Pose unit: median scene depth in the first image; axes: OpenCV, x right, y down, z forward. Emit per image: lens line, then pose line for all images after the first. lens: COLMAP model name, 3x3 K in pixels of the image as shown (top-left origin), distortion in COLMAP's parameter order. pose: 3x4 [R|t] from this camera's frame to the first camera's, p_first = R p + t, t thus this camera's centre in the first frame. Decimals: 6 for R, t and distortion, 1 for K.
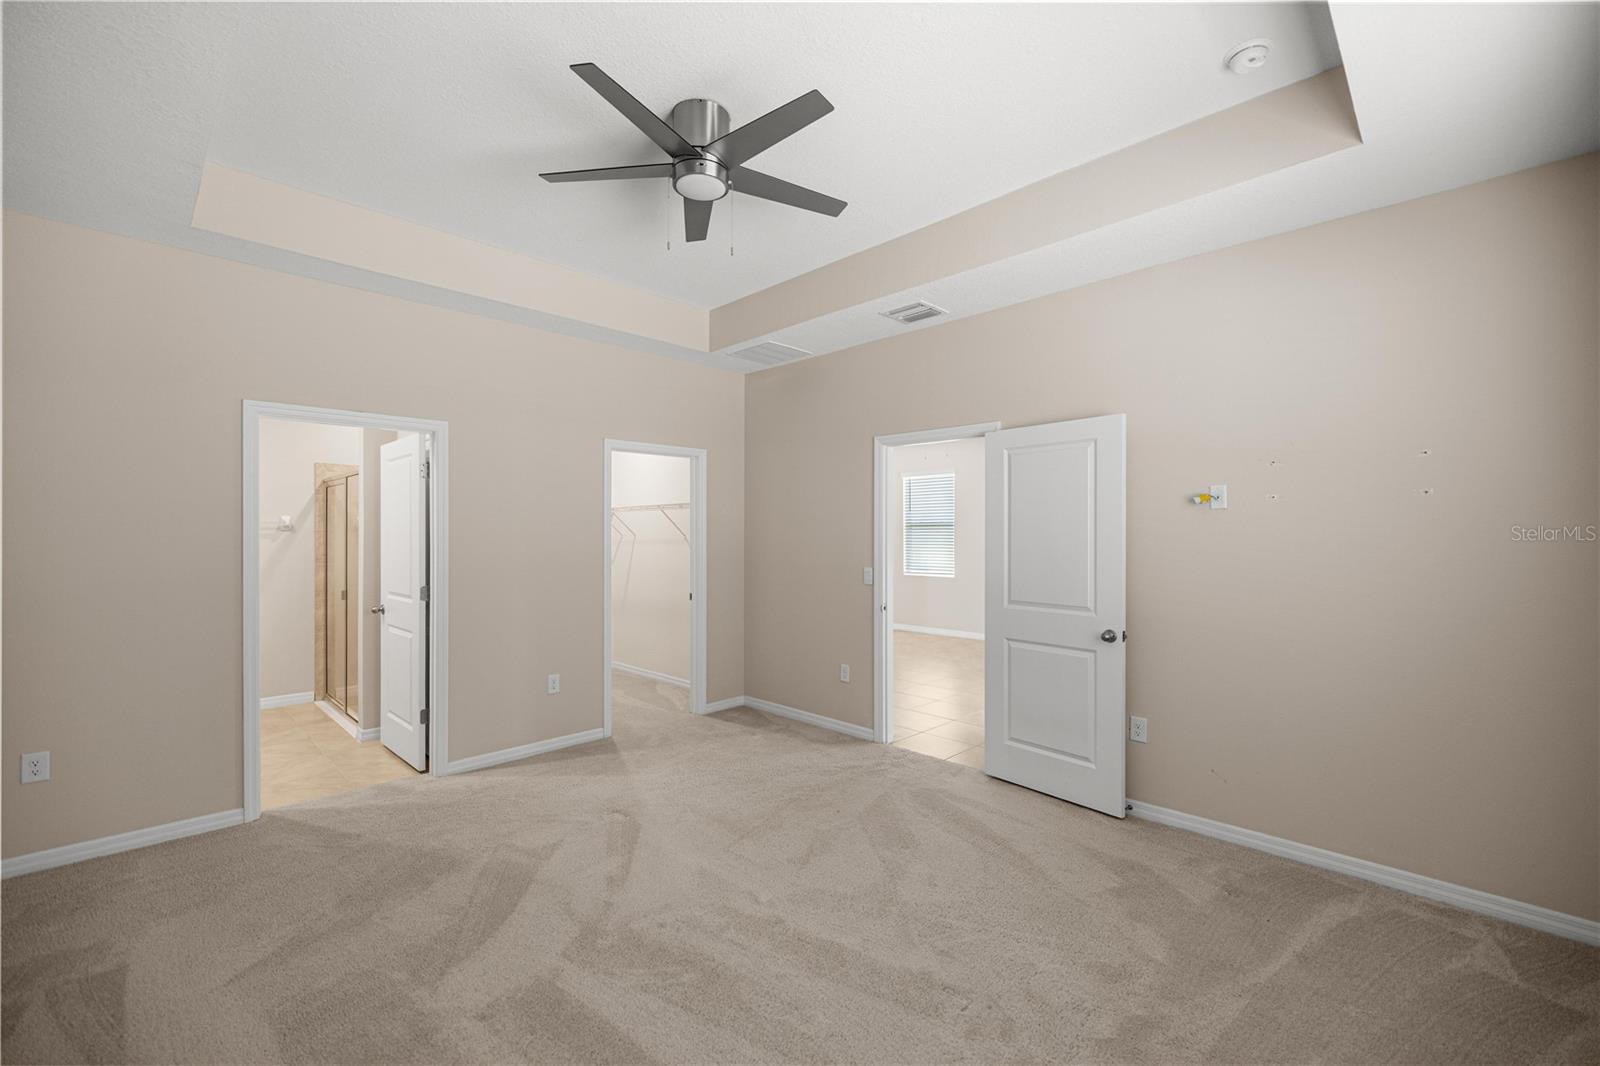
lens RADIAL K [[672.5, 0, 801.9], [0, 672.5, 532.4], [0, 0, 1]] dist [0.004343, 0.000181]
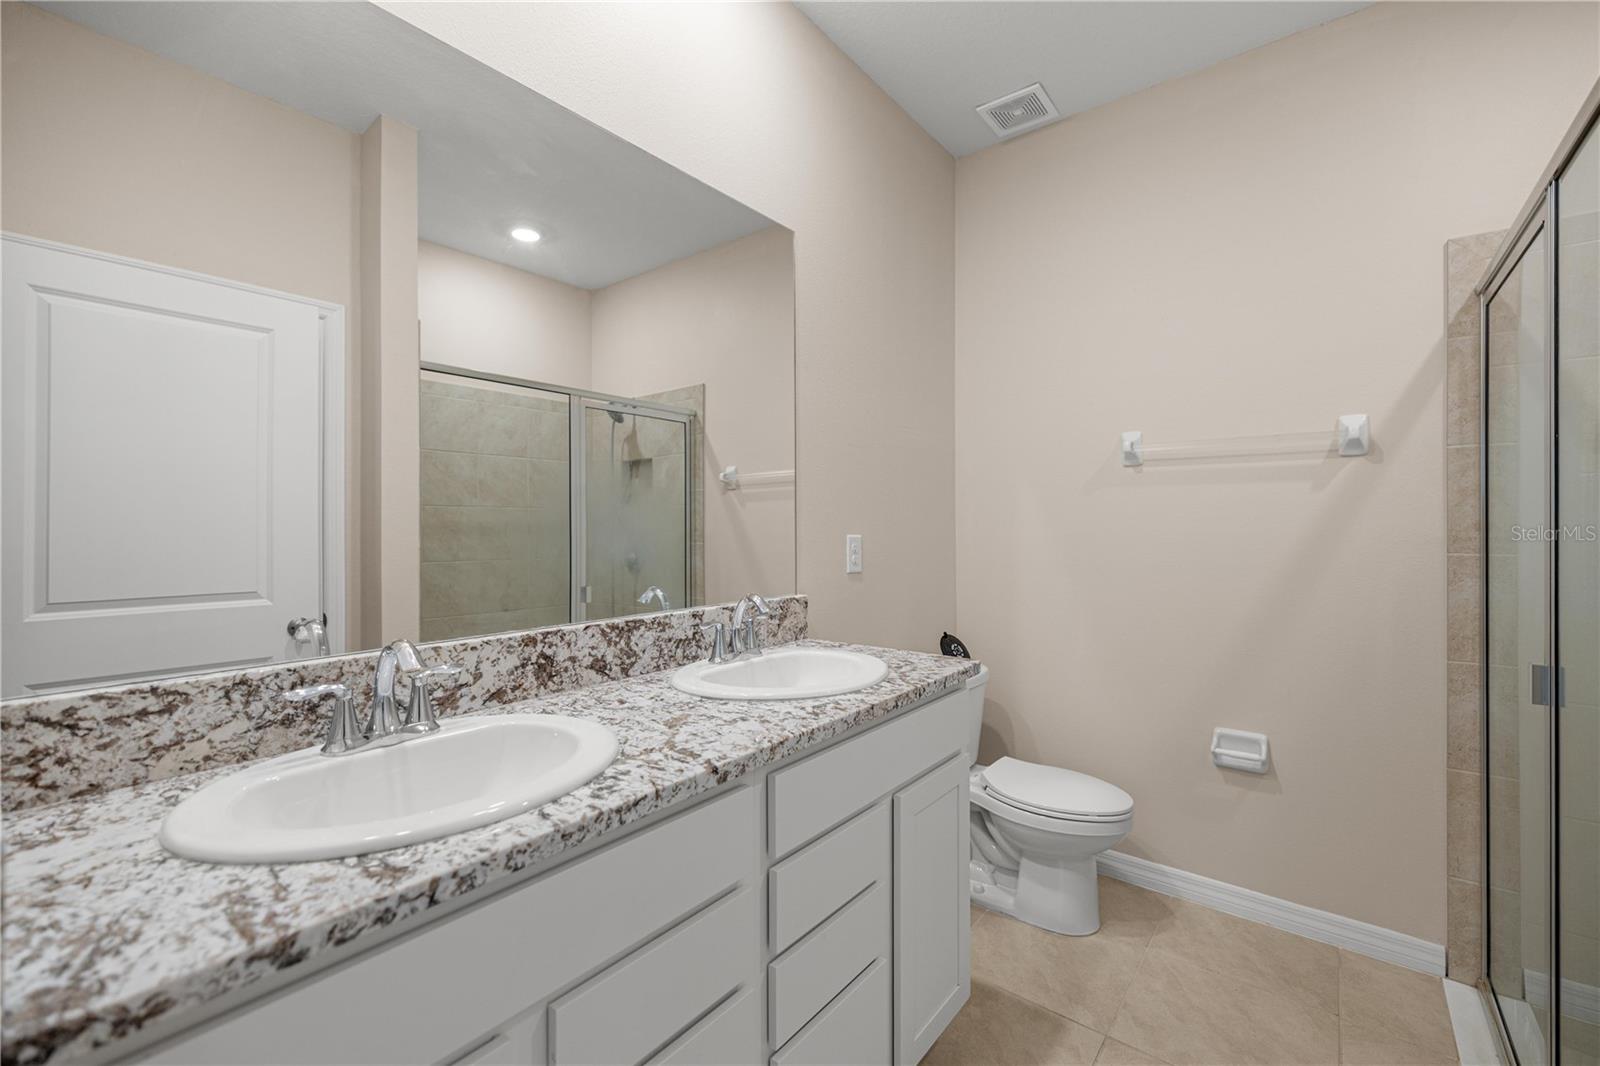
lens RADIAL K [[672.5, 0, 805.5], [0, 672.5, 532.4], [0, 0, 1]] dist [0.004343, 0.000181]
pose [[0.116115, -0.003167, -0.993231, -0.434784], [-0.002772, 0.999990, -0.003513, 0.038529], [0.993232, 0.003161, 0.116105, 0.654786]]
